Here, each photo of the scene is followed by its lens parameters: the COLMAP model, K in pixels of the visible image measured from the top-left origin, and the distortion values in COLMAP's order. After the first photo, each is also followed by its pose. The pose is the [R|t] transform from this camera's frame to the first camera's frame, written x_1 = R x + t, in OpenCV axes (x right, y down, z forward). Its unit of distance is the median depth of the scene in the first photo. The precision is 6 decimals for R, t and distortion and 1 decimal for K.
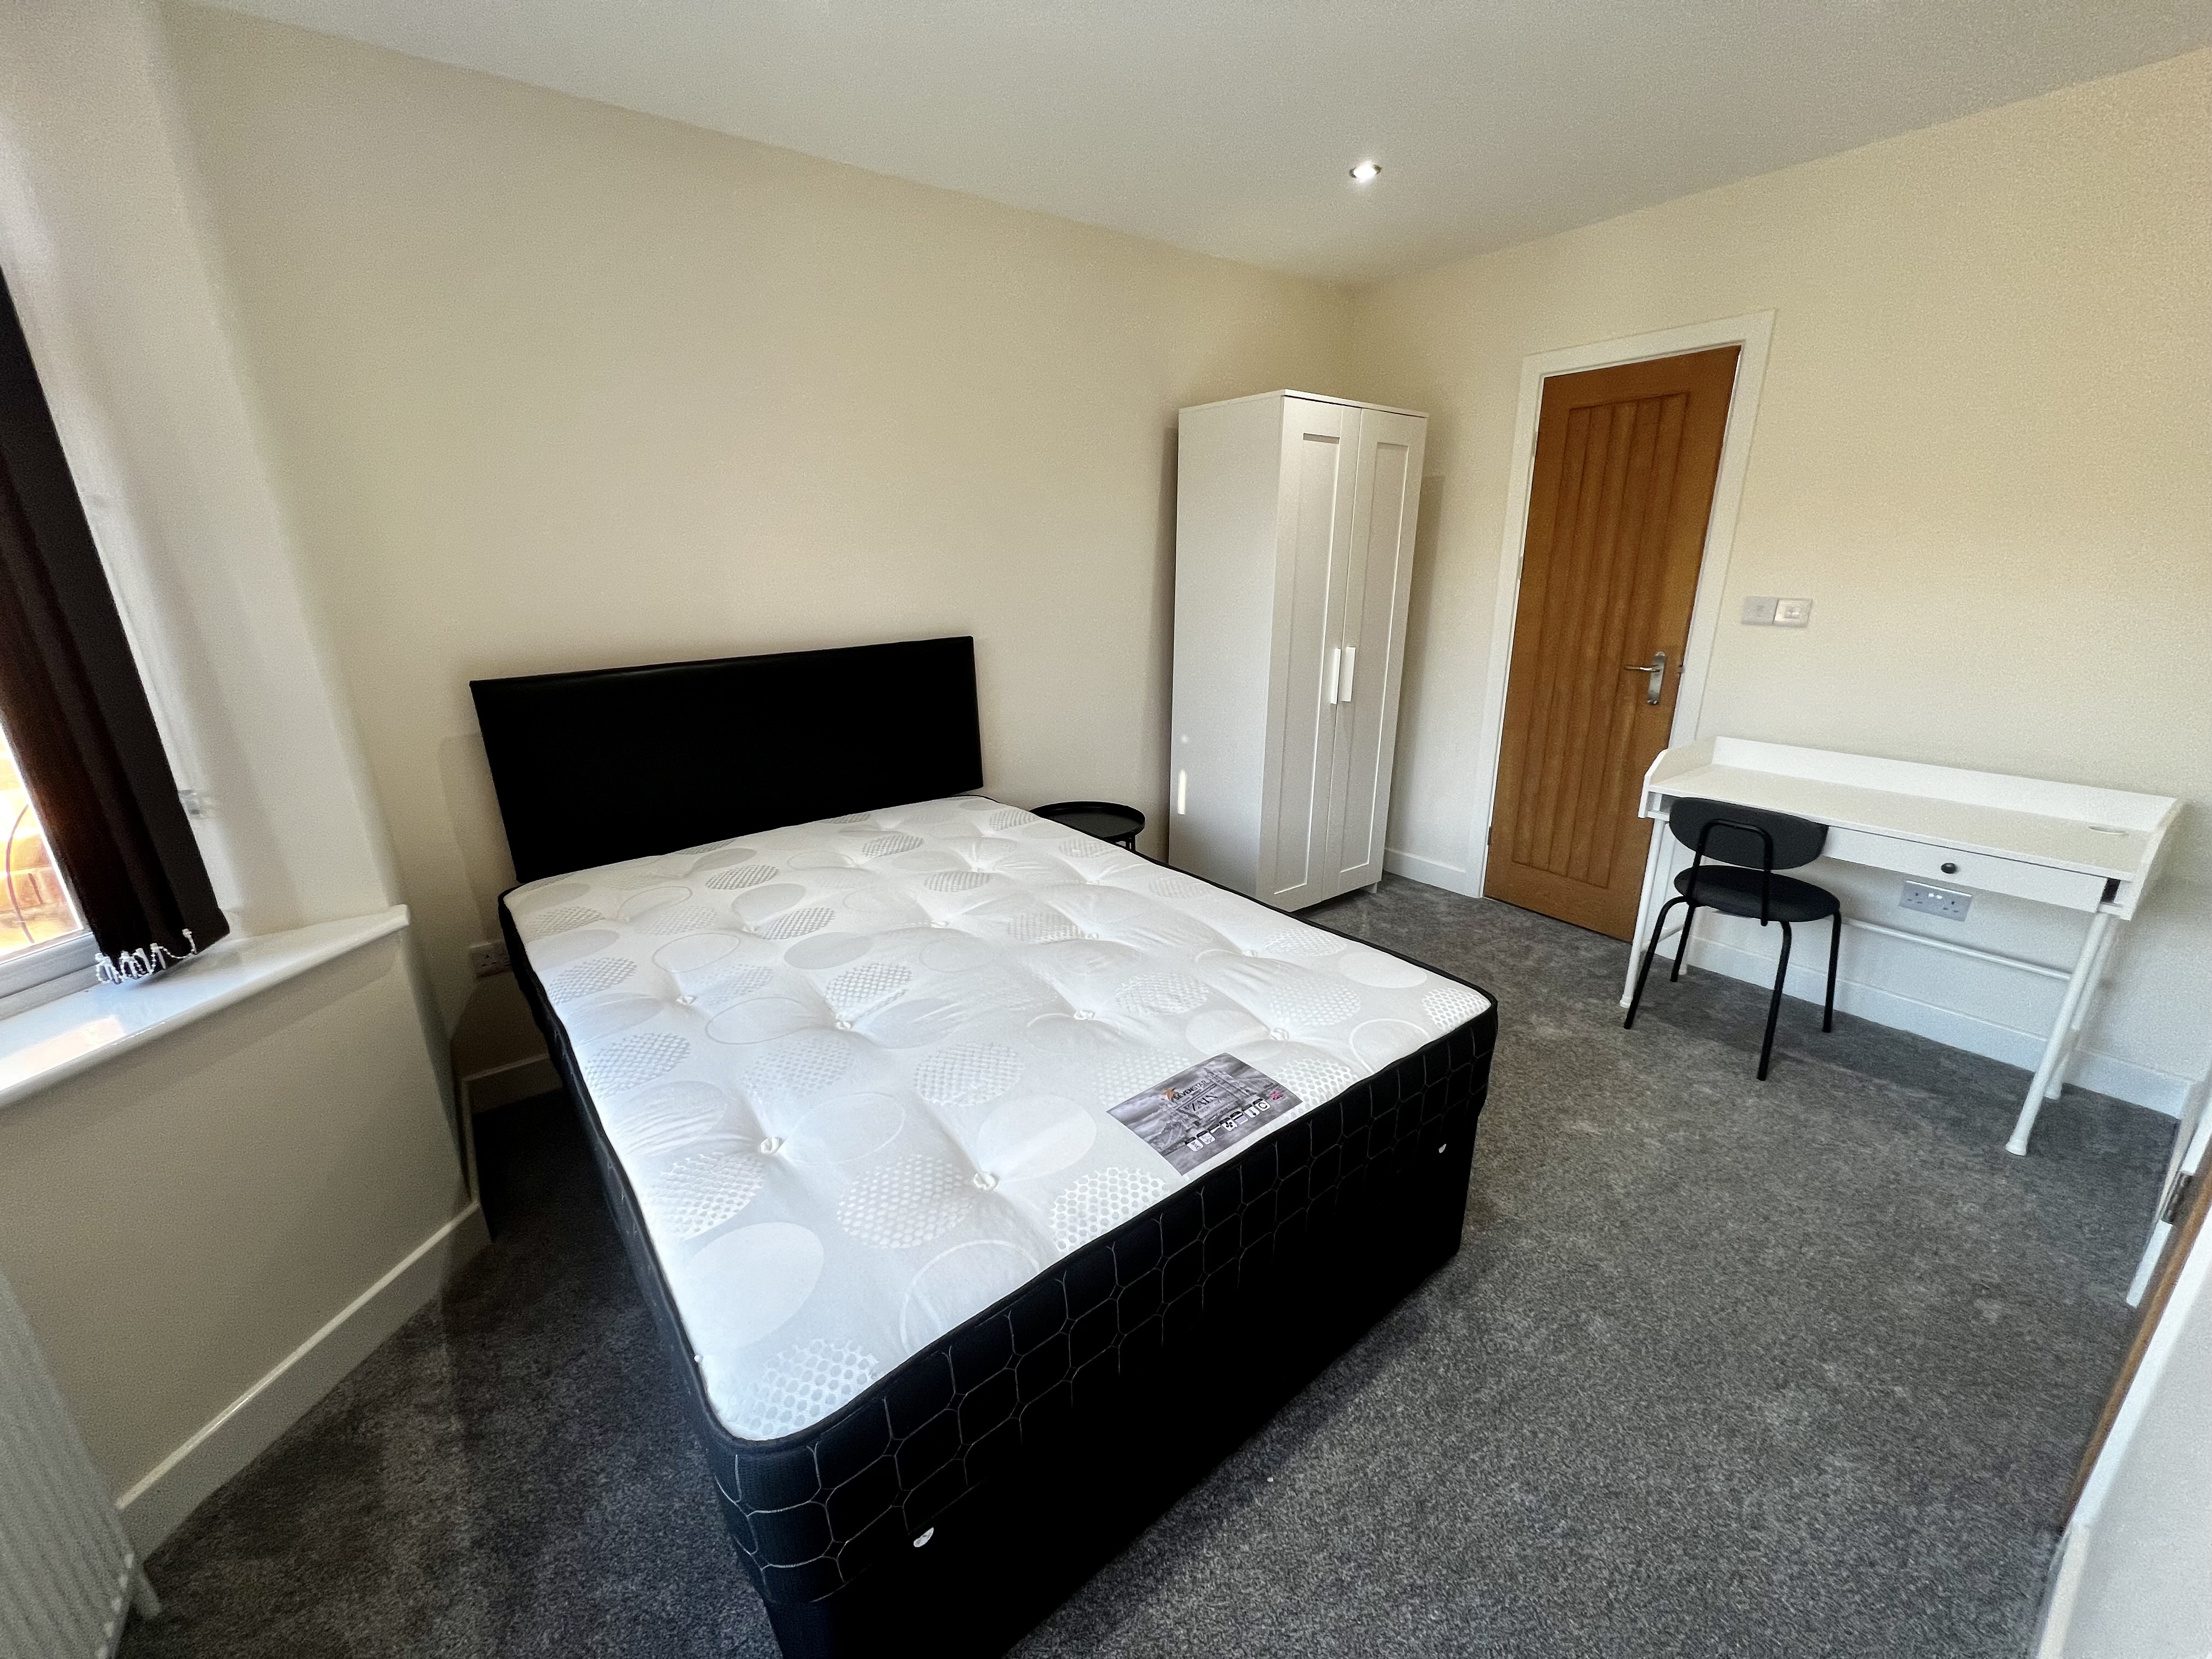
lens RADIAL K [[879.5, 0, 1115.8], [0, 879.5, 836.9], [0, 0, 1]] dist [-0.000722, -0.000049]
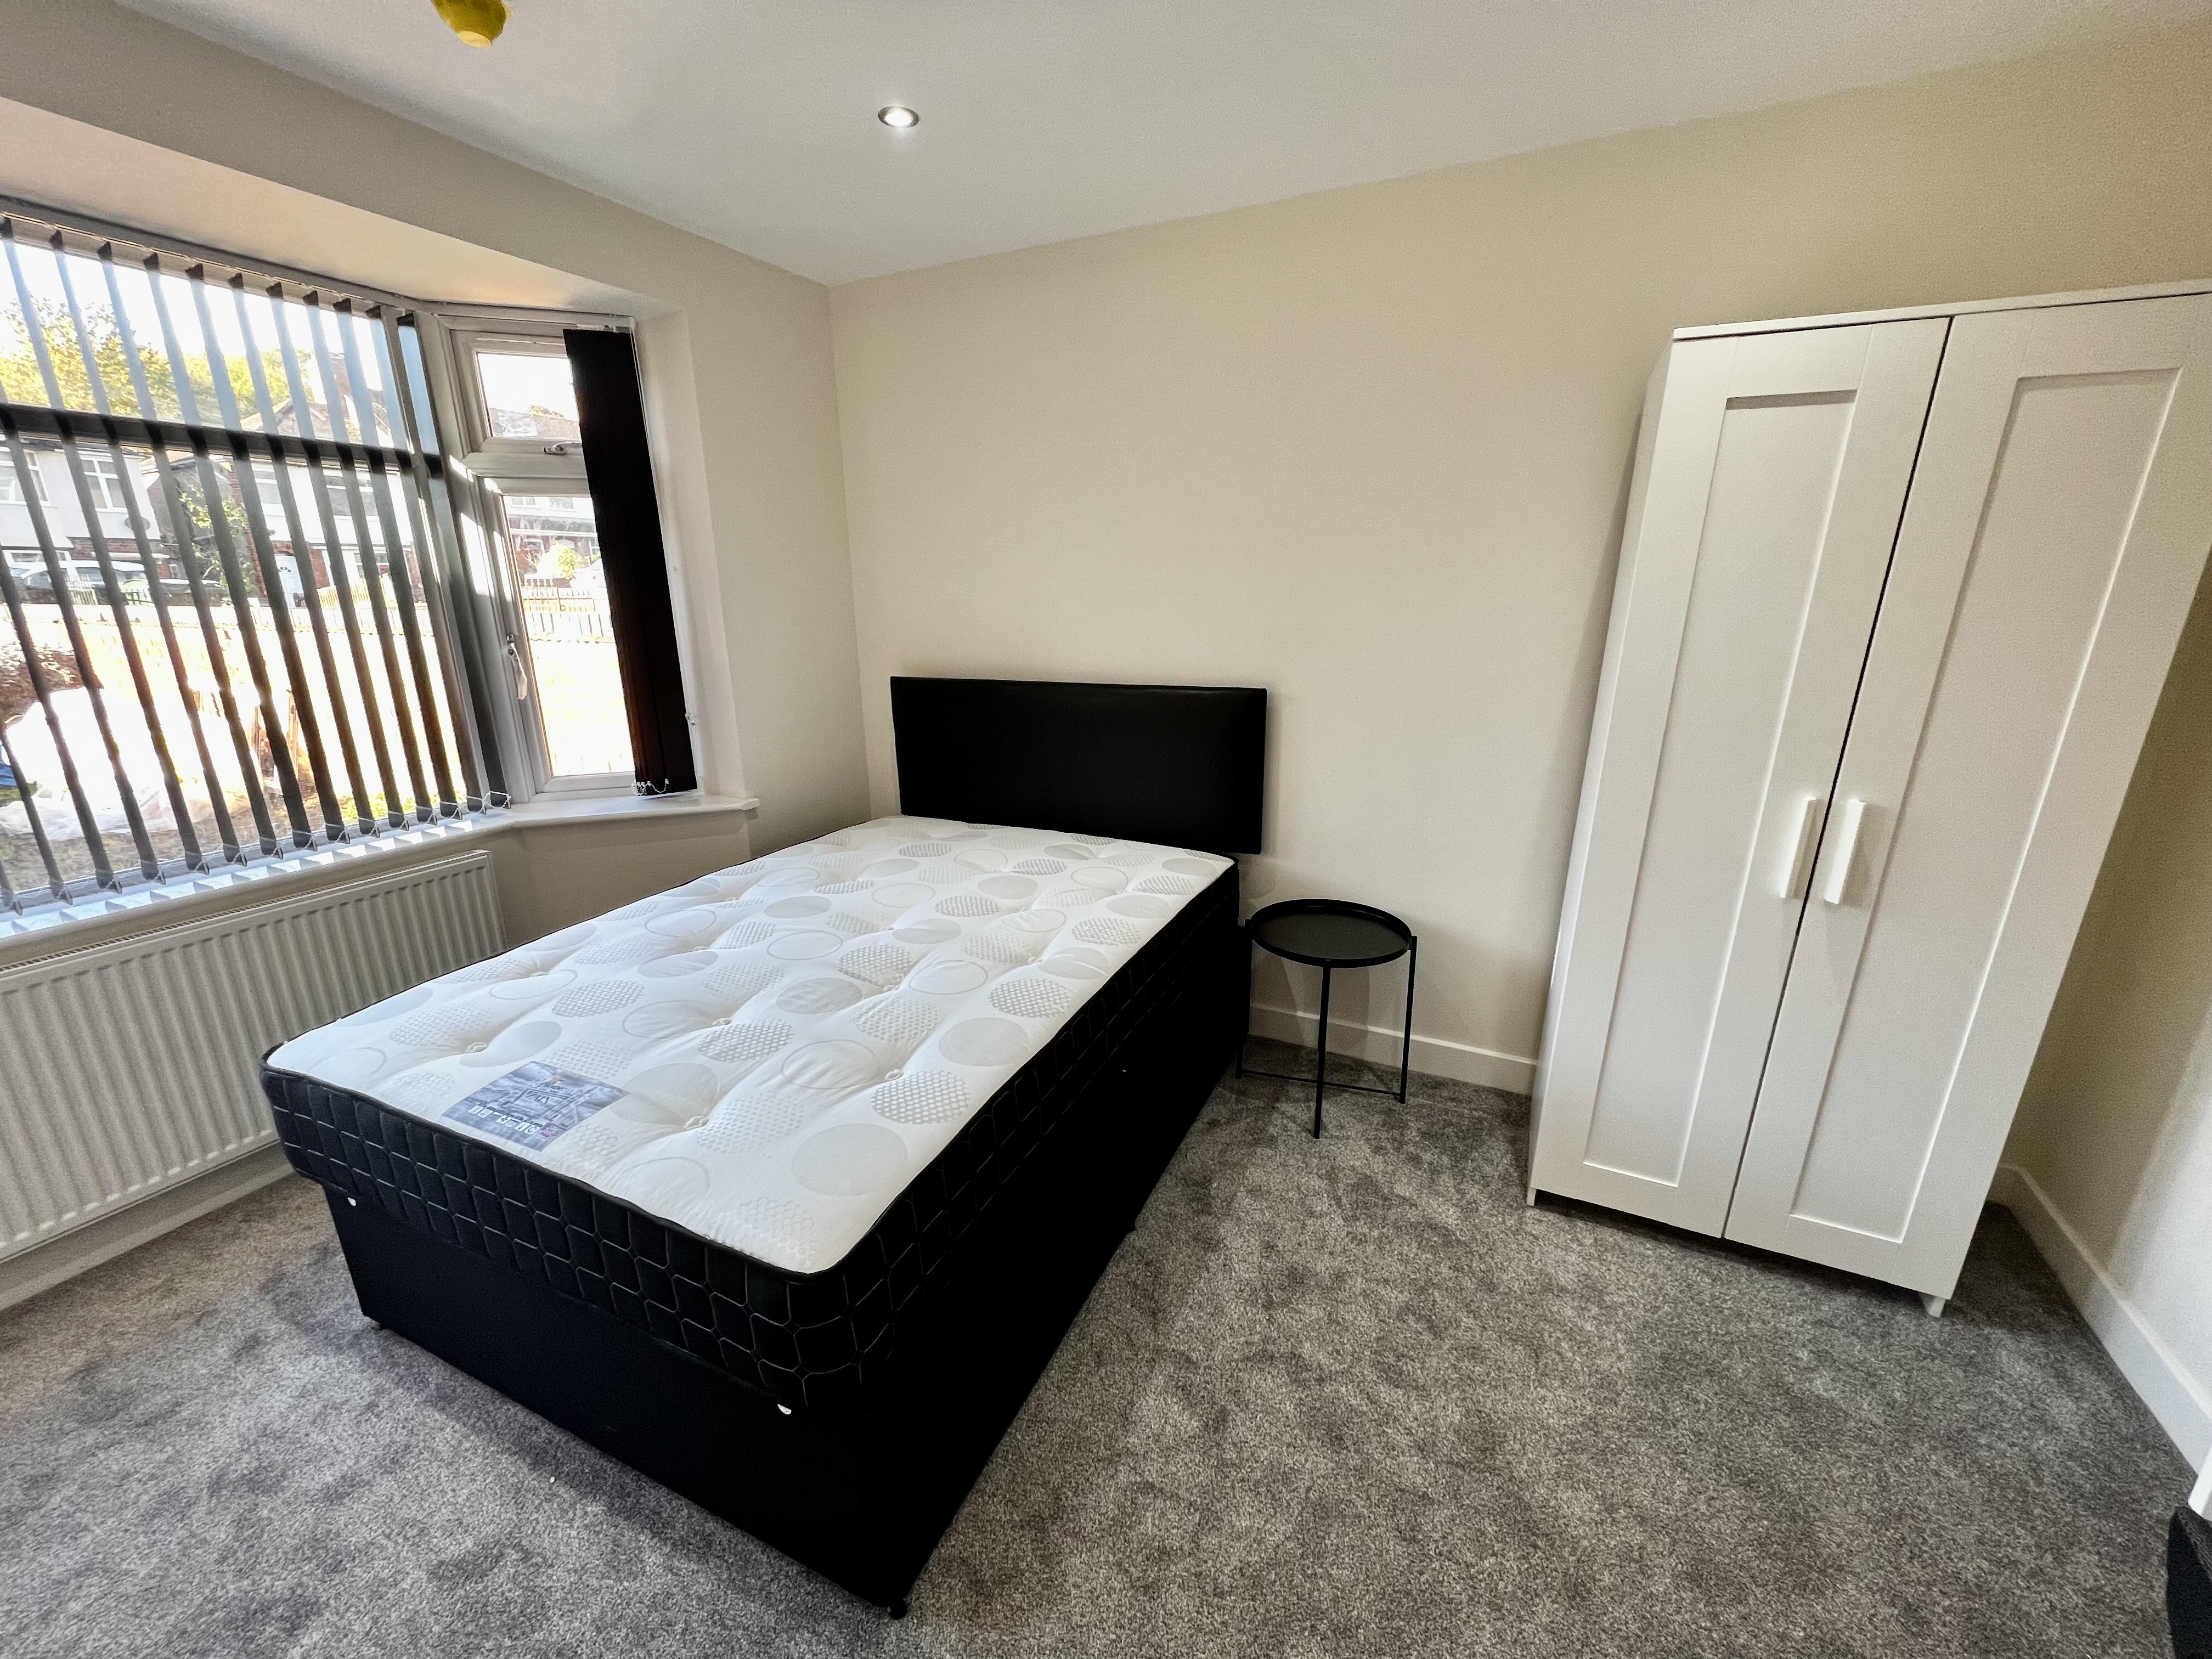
lens RADIAL K [[879.5, 0, 1114.0], [0, 879.5, 840.3], [0, 0, 1]] dist [-0.000722, -0.000049]
pose [[0.447082, 0.262565, -0.855089, 0.758109], [-0.277871, 0.949421, 0.146246, -0.222773], [0.850239, 0.172220, 0.497428, 0.583776]]
